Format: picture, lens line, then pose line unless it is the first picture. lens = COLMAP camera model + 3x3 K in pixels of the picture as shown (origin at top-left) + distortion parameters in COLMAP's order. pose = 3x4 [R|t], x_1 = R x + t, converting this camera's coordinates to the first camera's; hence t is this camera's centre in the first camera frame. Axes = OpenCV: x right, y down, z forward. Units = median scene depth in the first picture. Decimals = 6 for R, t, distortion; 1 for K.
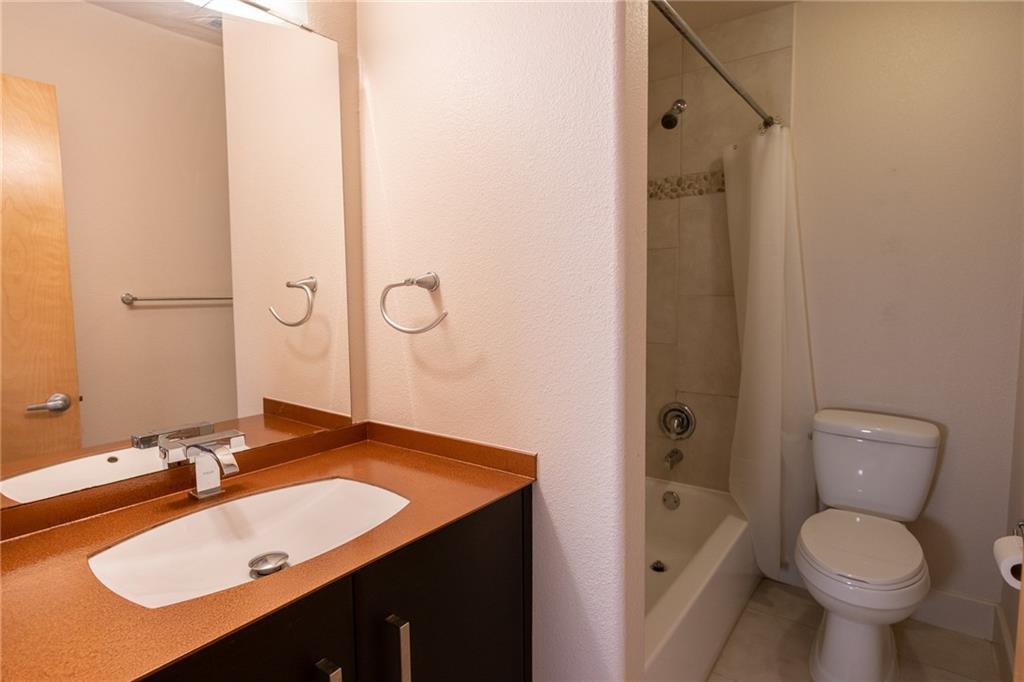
lens RADIAL K [[566.0, 0, 508.7], [0, 566.0, 344.7], [0, 0, 1]] dist [0.003200, 0.000957]
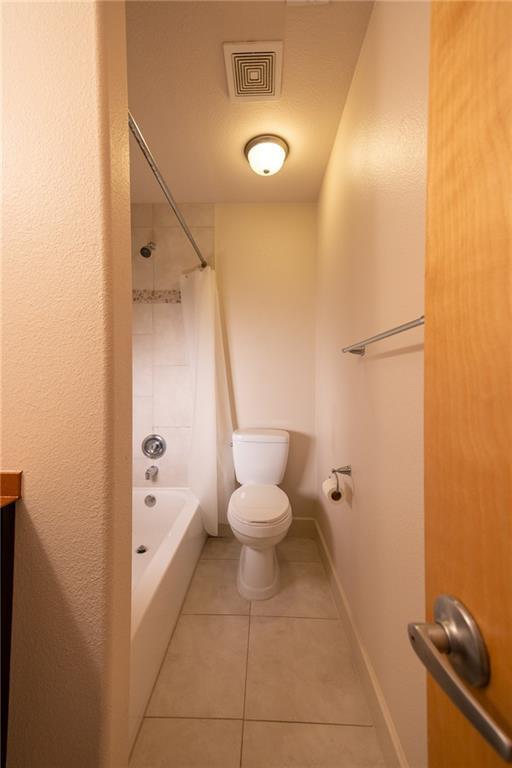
lens RADIAL K [[308.3, 0, 256.0], [0, 308.3, 384.0], [0, 0, 1]] dist [0.033601, -0.002875]
pose [[0.815803, 0.014003, 0.578161, 0.058098], [0.046385, 0.994902, -0.089547, 0.094407], [-0.576467, 0.099870, 0.810994, 0.240415]]
